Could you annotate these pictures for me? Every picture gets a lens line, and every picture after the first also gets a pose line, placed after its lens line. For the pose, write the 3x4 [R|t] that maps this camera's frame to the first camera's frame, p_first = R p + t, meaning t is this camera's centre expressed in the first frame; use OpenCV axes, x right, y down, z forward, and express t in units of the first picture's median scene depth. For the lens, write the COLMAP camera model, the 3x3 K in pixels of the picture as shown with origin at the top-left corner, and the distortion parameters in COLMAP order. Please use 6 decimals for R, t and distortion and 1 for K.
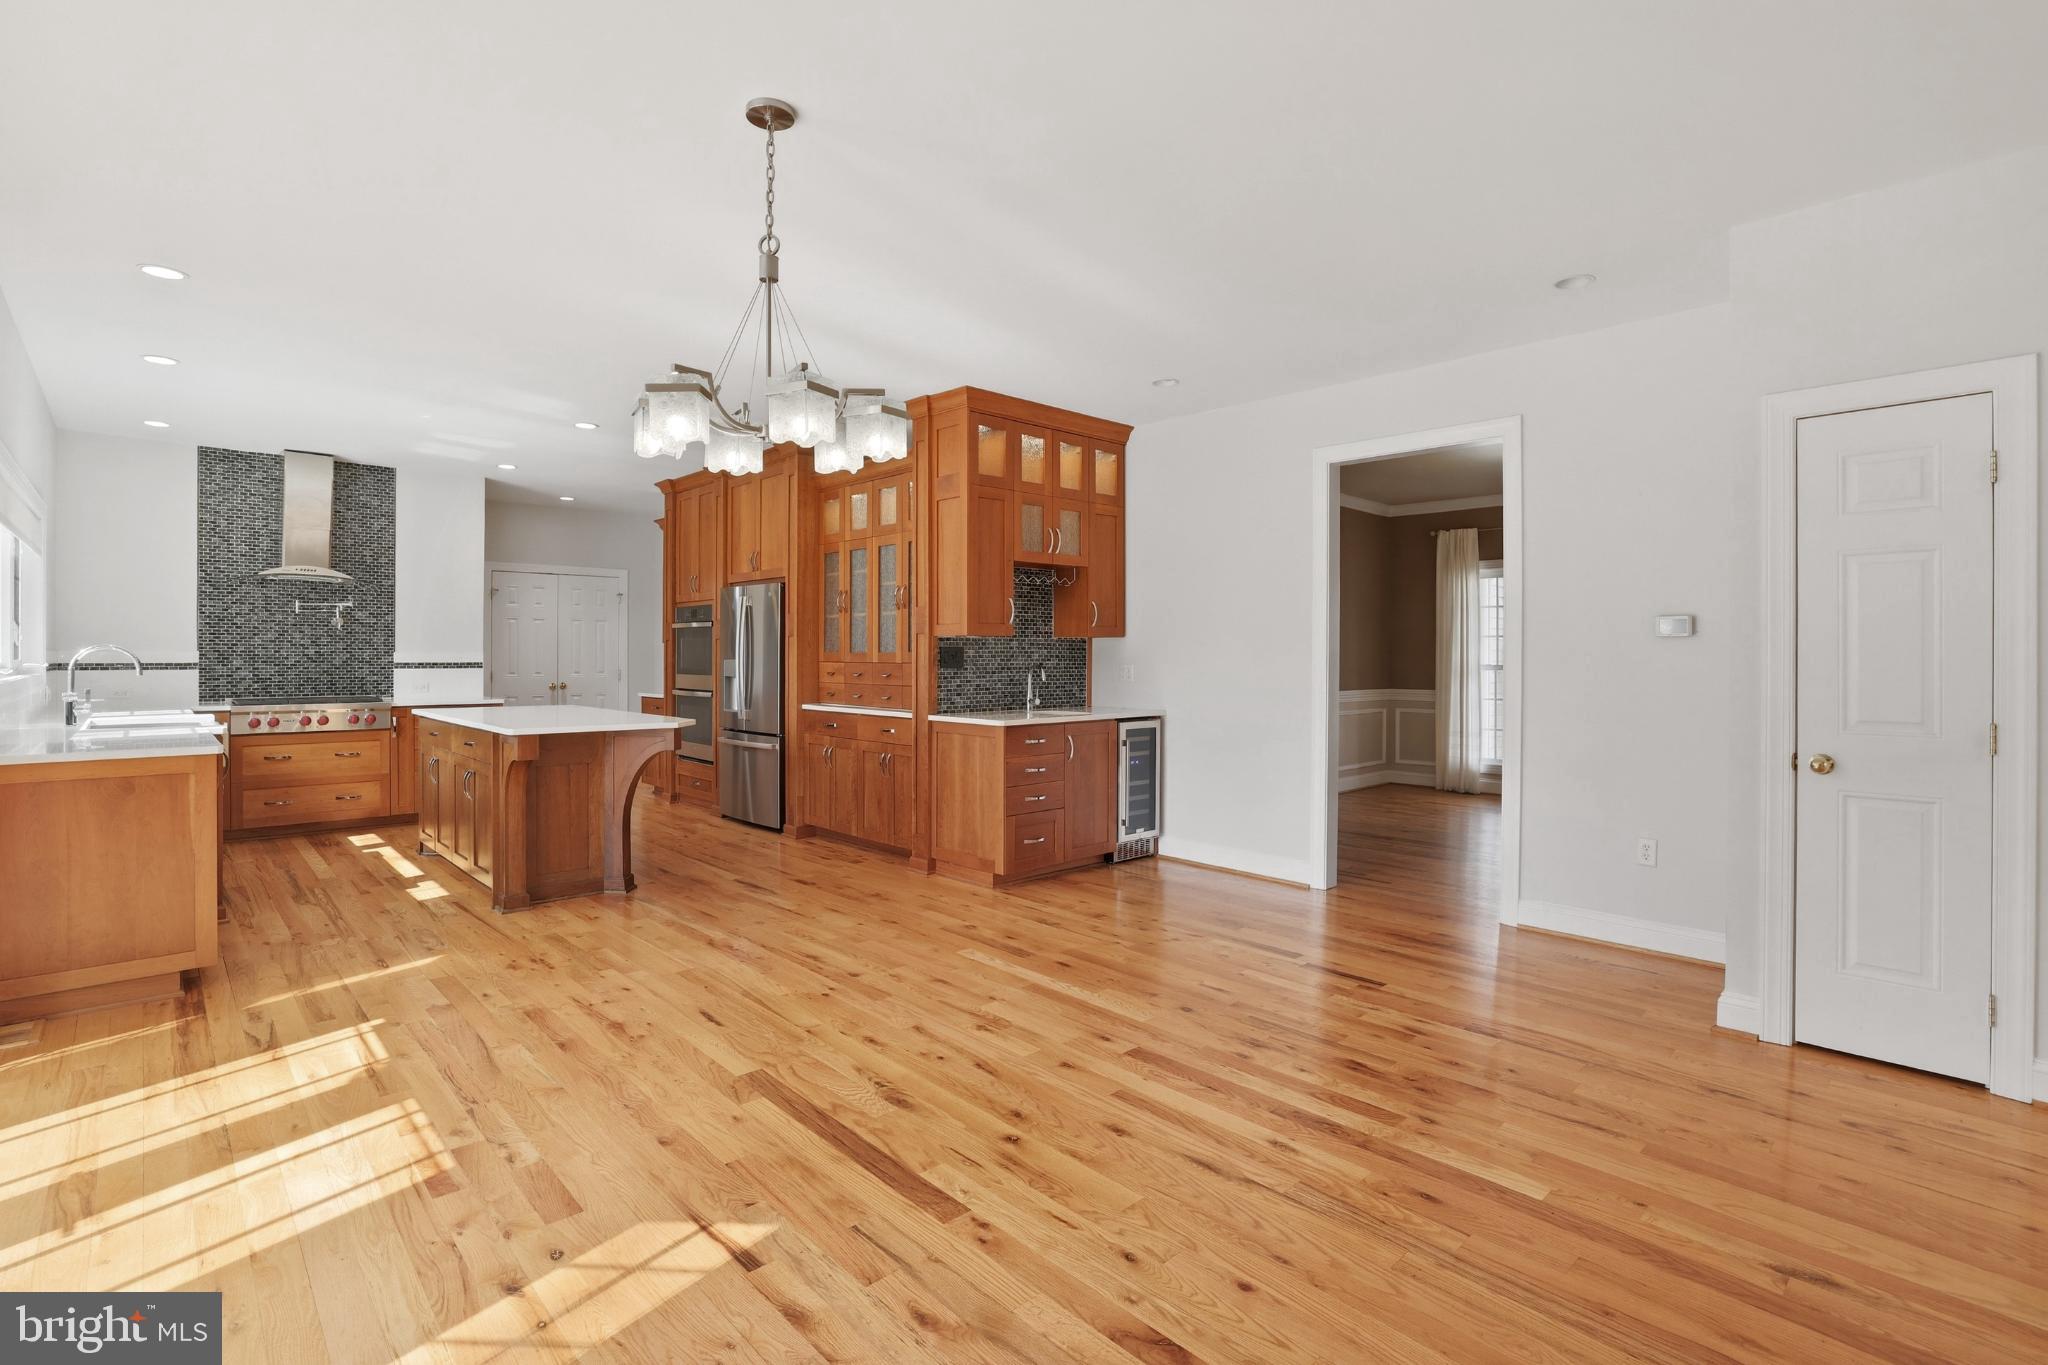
lens RADIAL K [[968.3, 0, 1030.7], [0, 968.3, 661.4], [0, 0, 1]] dist [-0.075114, 0.026278]
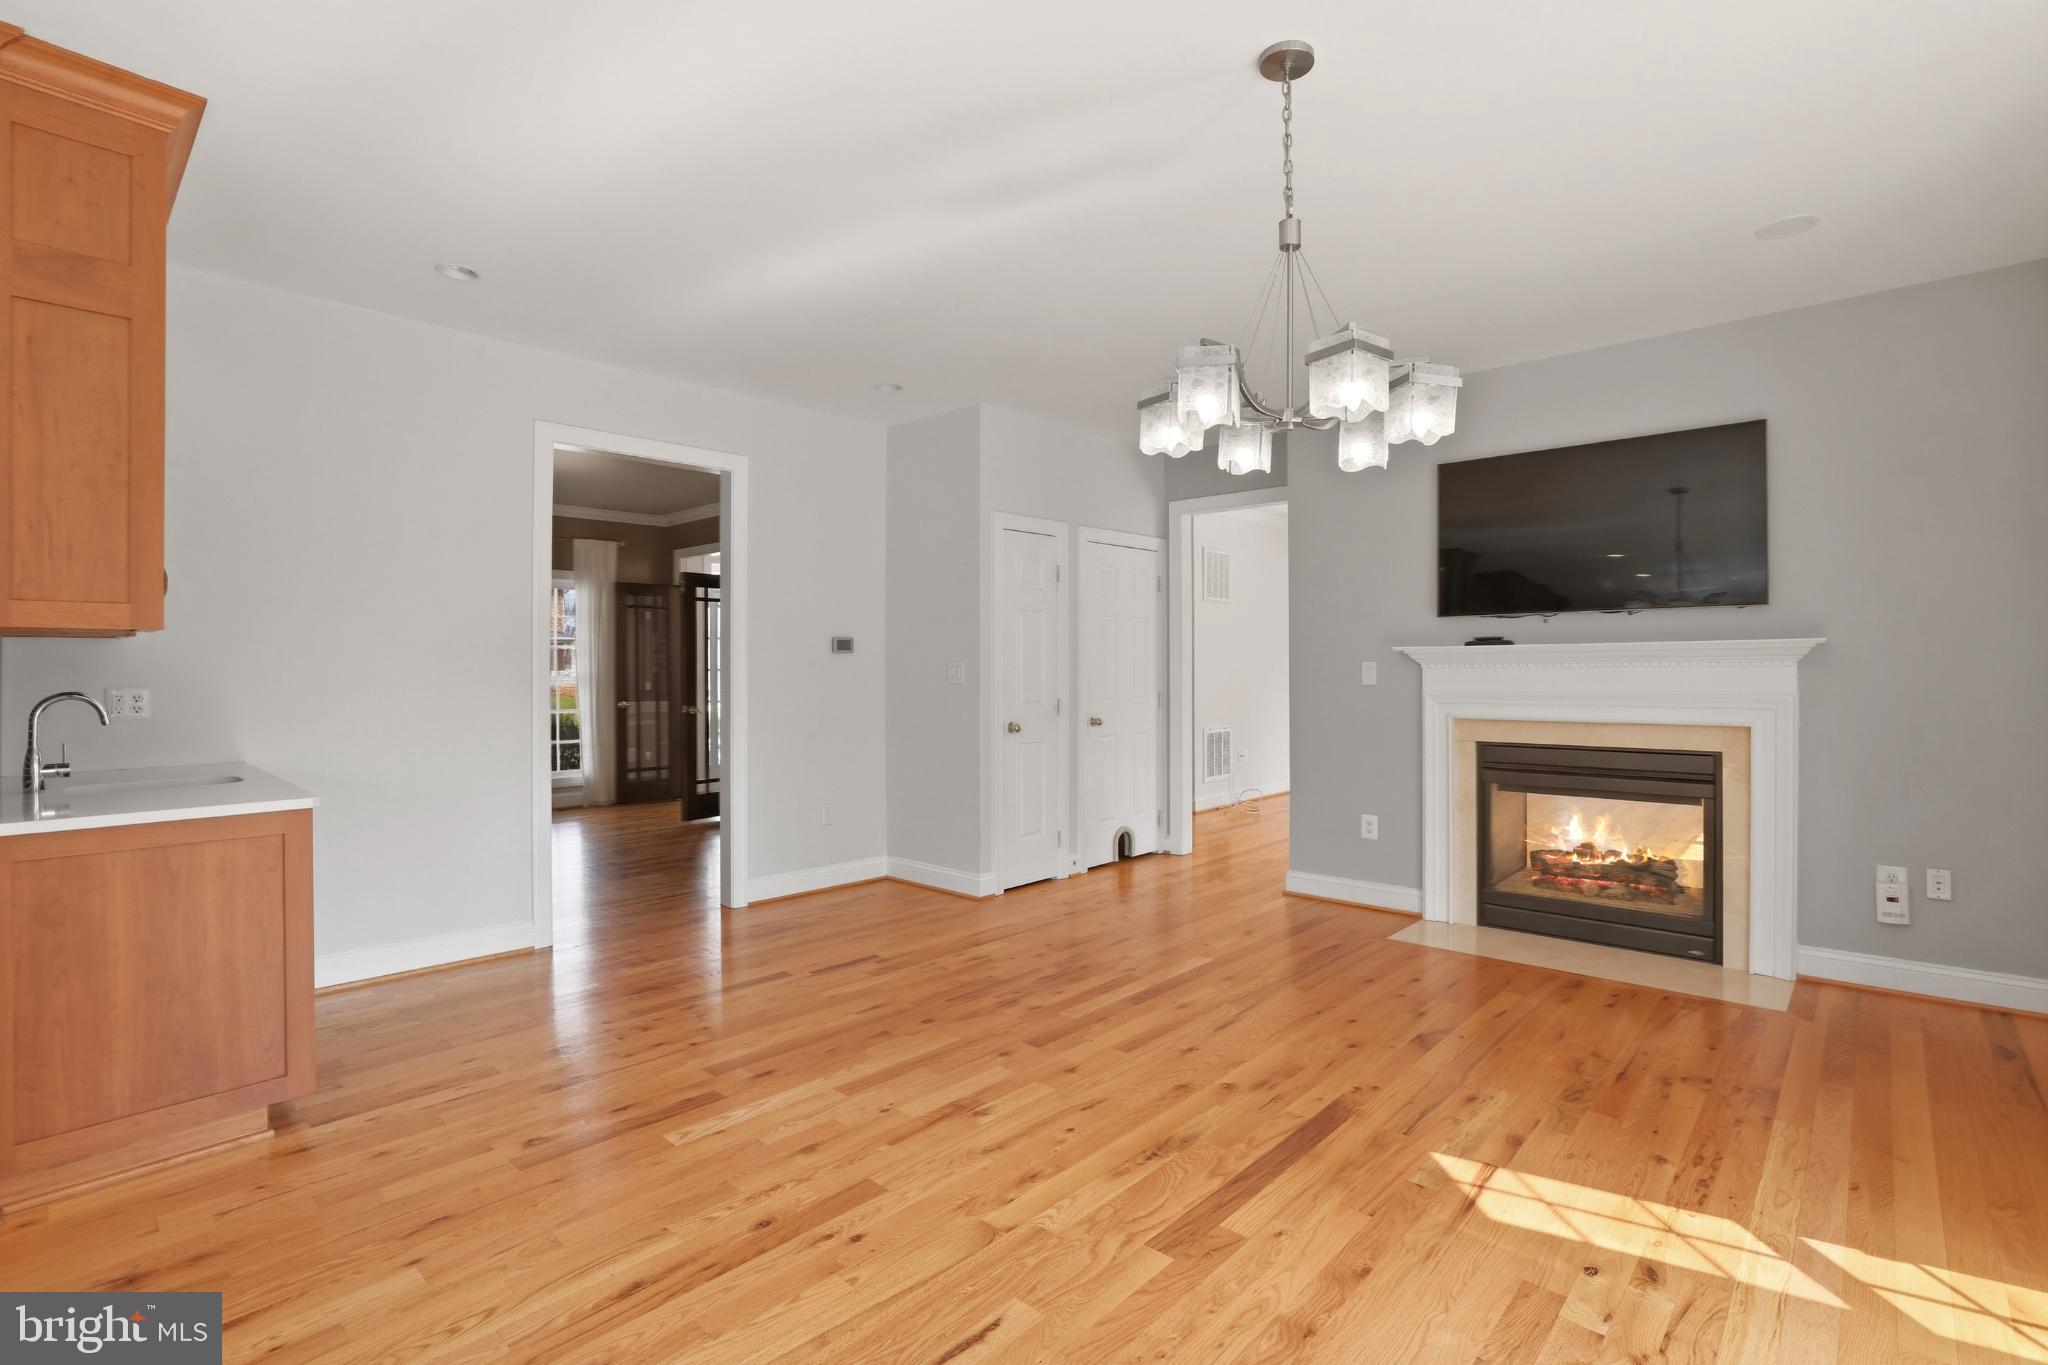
lens RADIAL K [[968.3, 0, 1030.7], [0, 968.3, 661.4], [0, 0, 1]] dist [-0.075114, 0.026278]
pose [[-0.078853, -0.002811, 0.996882, -1.005840], [0.013981, 0.999895, 0.003926, -0.016338], [-0.996788, 0.014247, -0.078805, 1.158723]]
